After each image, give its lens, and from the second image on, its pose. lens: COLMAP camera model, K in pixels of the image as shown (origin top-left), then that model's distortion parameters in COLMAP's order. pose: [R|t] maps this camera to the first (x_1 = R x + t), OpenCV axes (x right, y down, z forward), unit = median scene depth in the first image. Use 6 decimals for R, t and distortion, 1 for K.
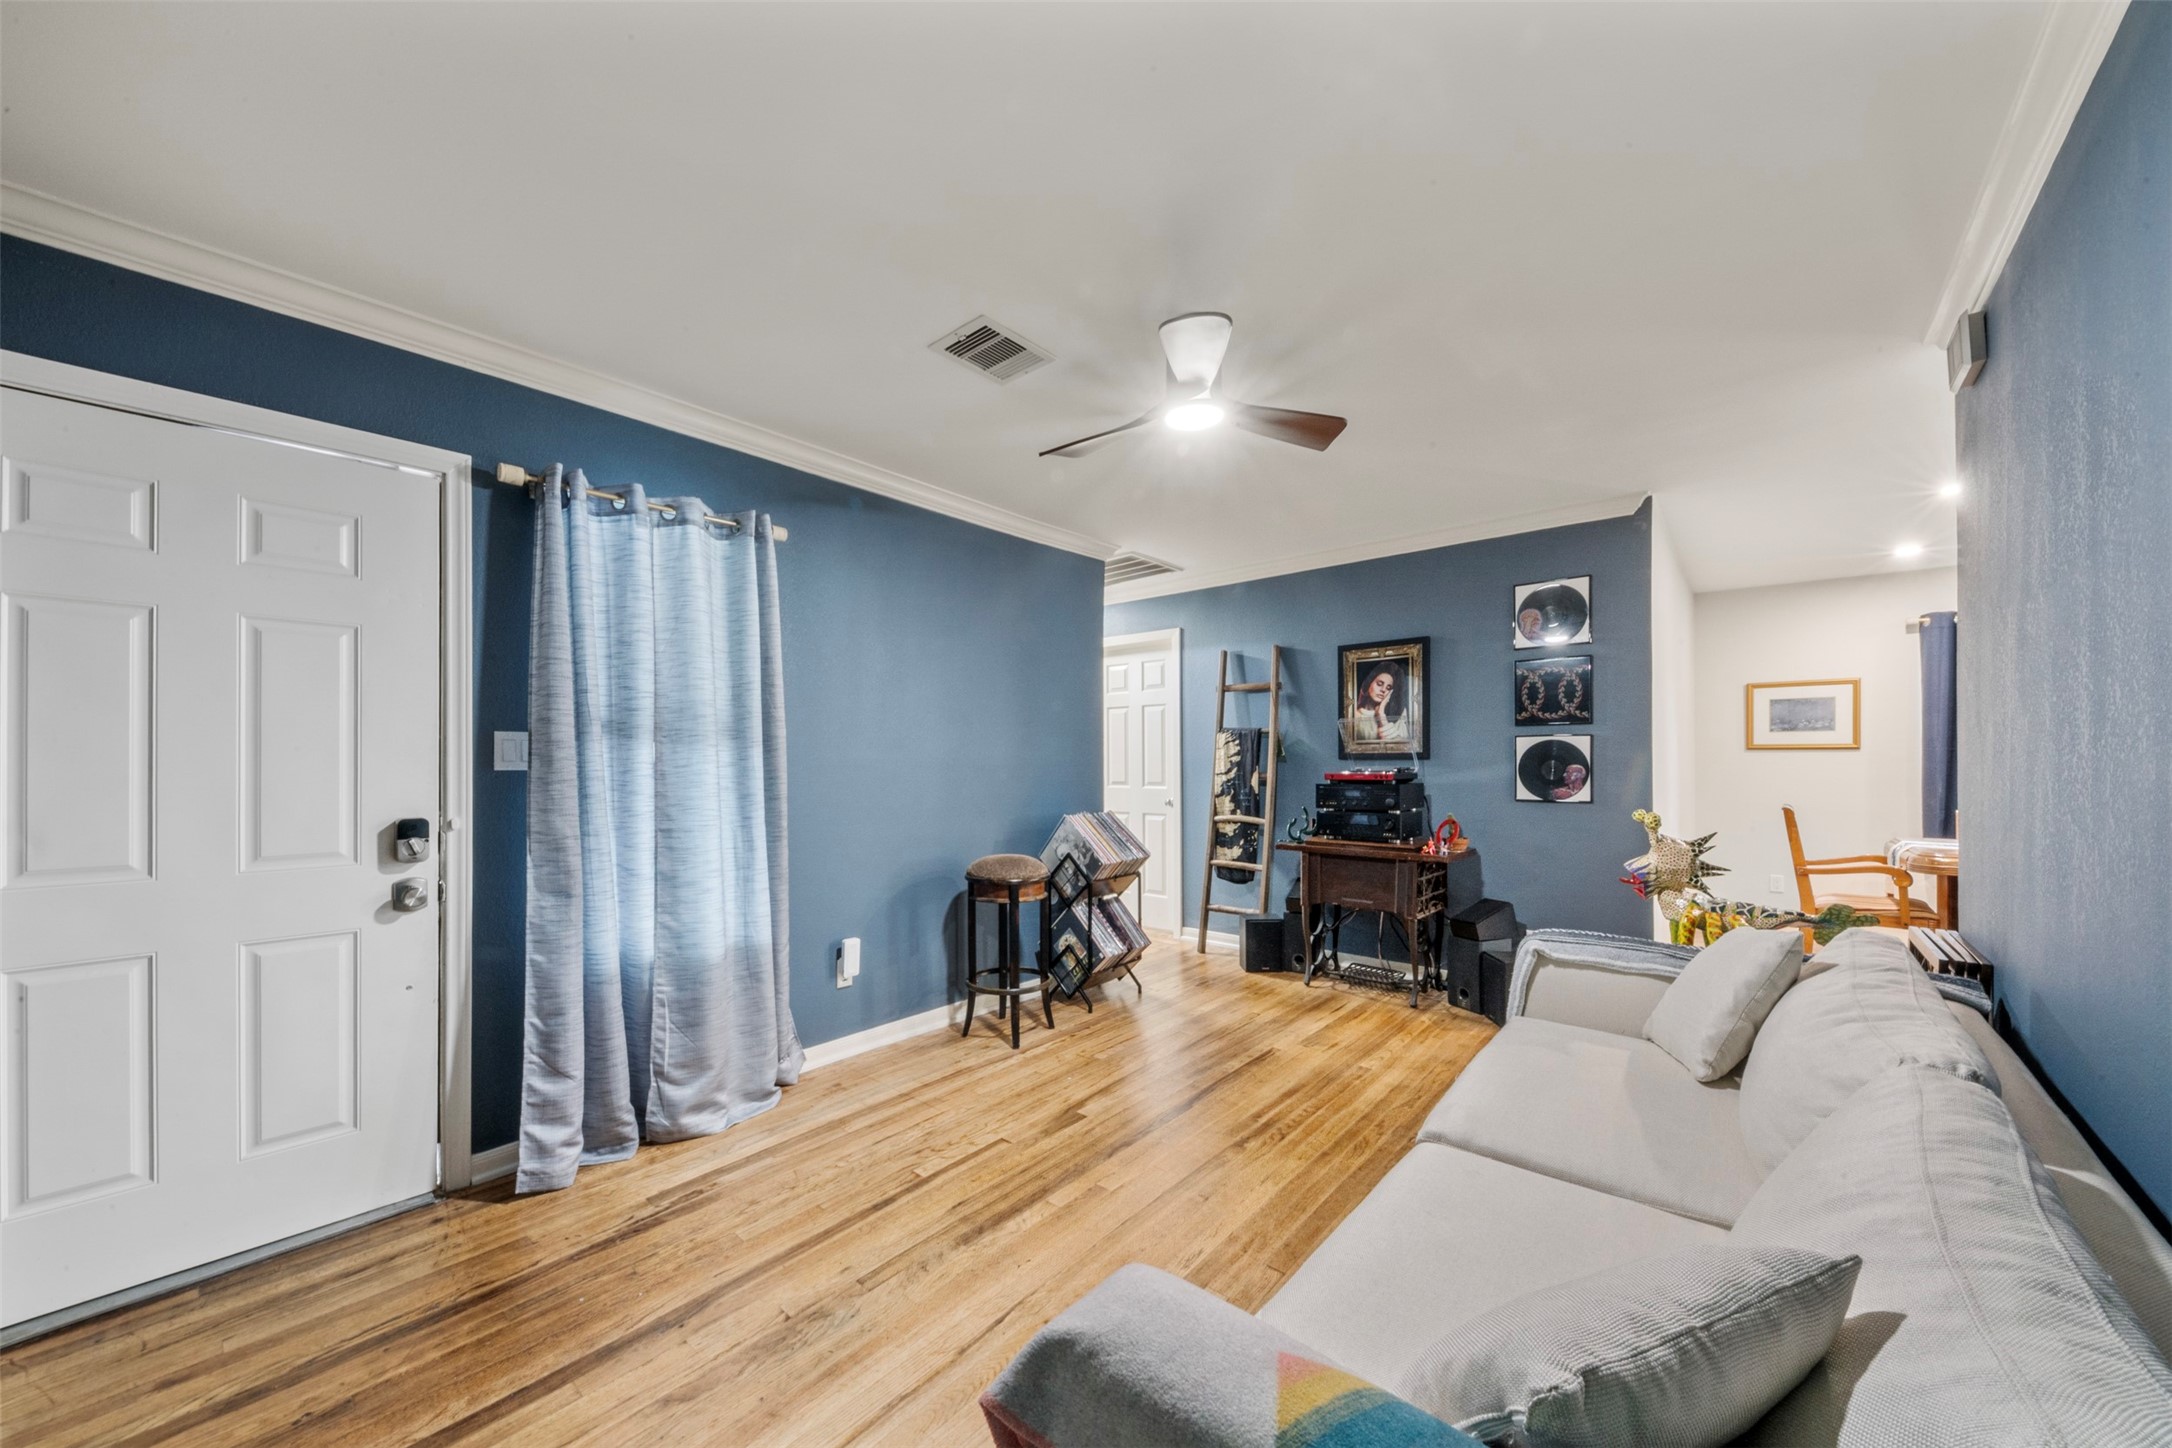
lens RADIAL K [[774.7, 0, 1081.1], [0, 774.7, 742.3], [0, 0, 1]] dist [0.016686, -0.007349]
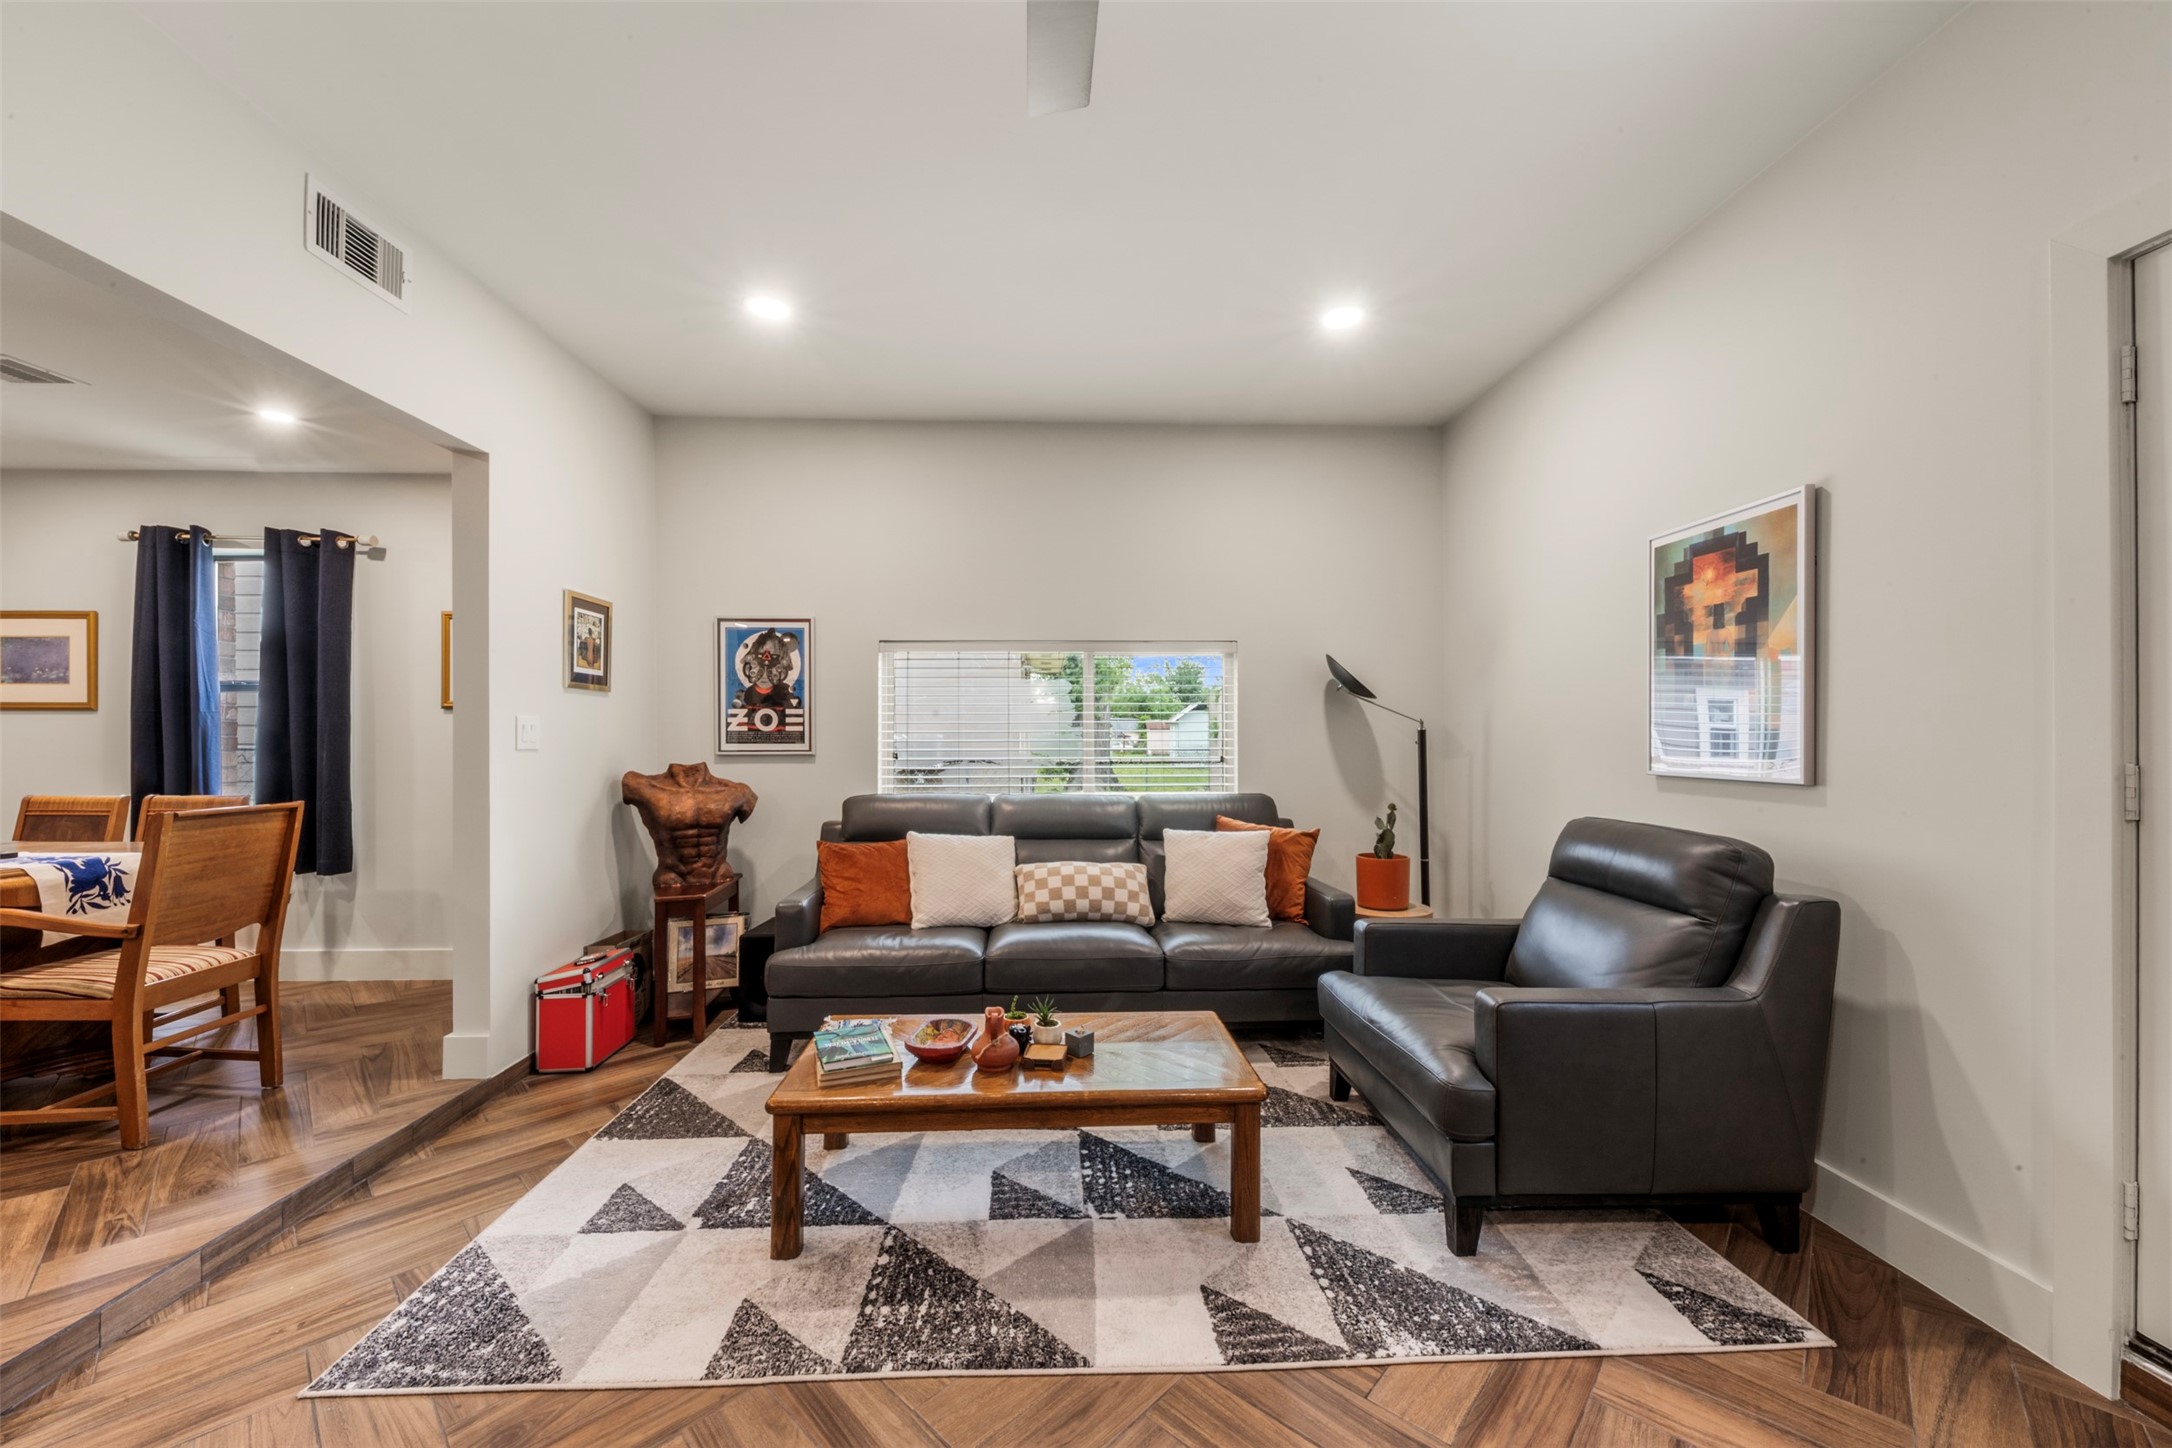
lens RADIAL K [[820.4, 0, 1085.6], [0, 820.4, 740.3], [0, 0, 1]] dist [0.013622, -0.006237]
pose [[0.725945, 0.001378, 0.687752, 1.452198], [-0.015988, 0.999762, 0.014874, 0.013437], [-0.687567, -0.021793, 0.725794, -0.226663]]
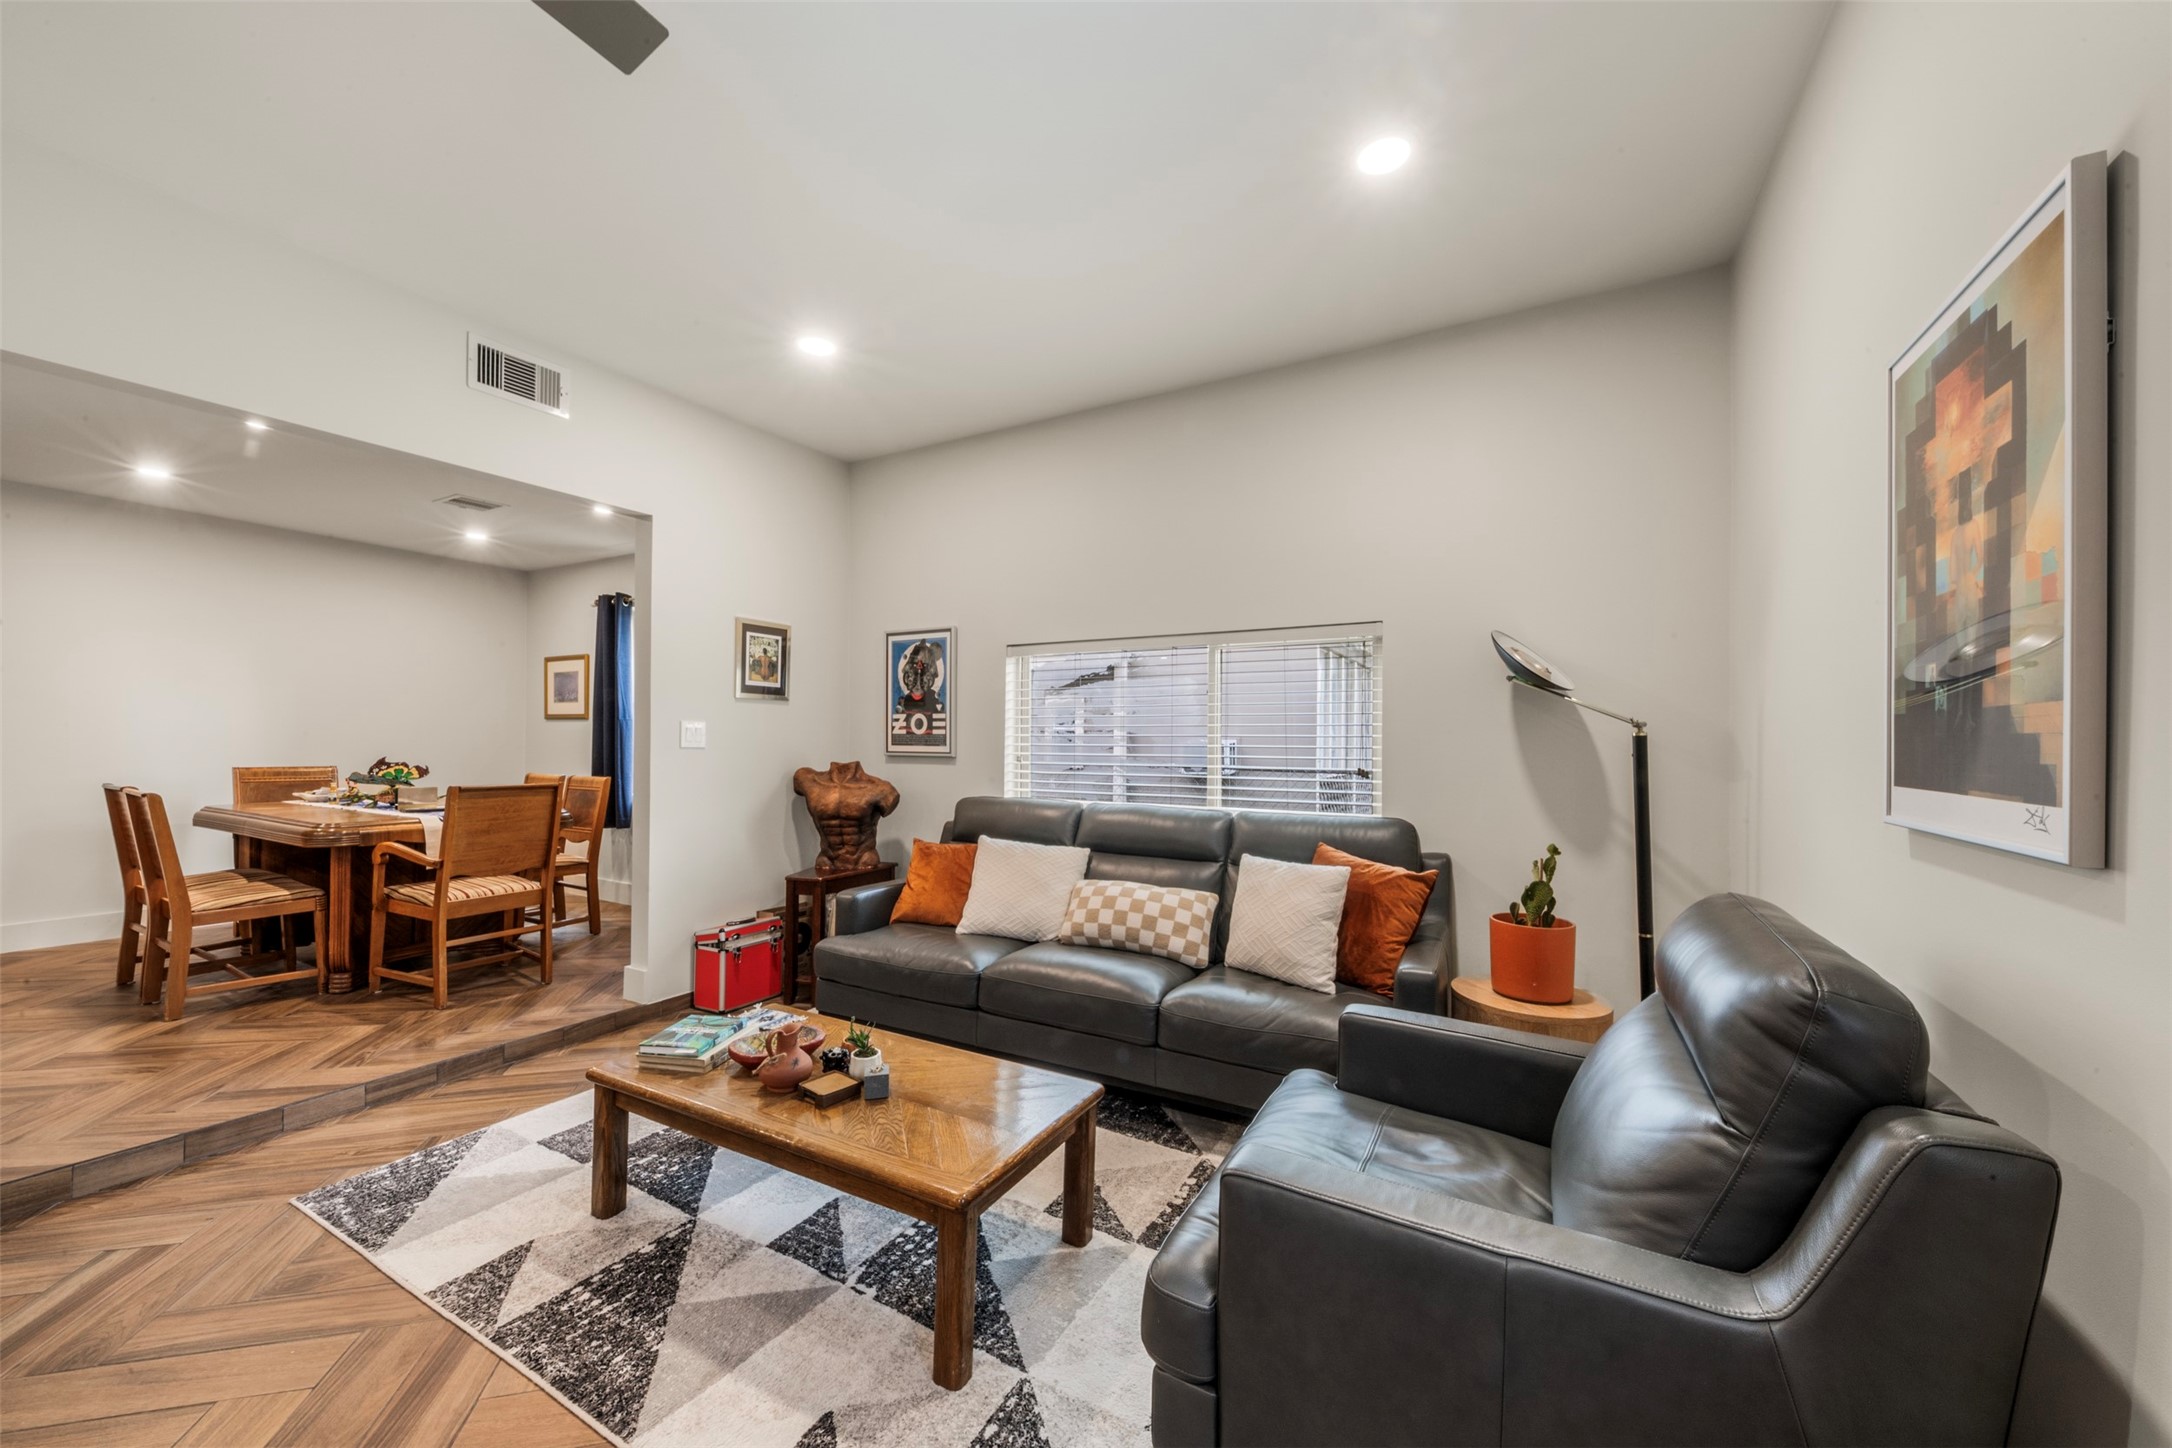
lens RADIAL K [[804.4, 0, 1081.3], [0, 804.4, 743.7], [0, 0, 1]] dist [0.012151, -0.007062]
pose [[0.979481, 0.011961, 0.201182, 1.853138], [-0.016742, 0.999616, 0.022081, 0.008728], [-0.200841, -0.024997, 0.979305, -0.321229]]
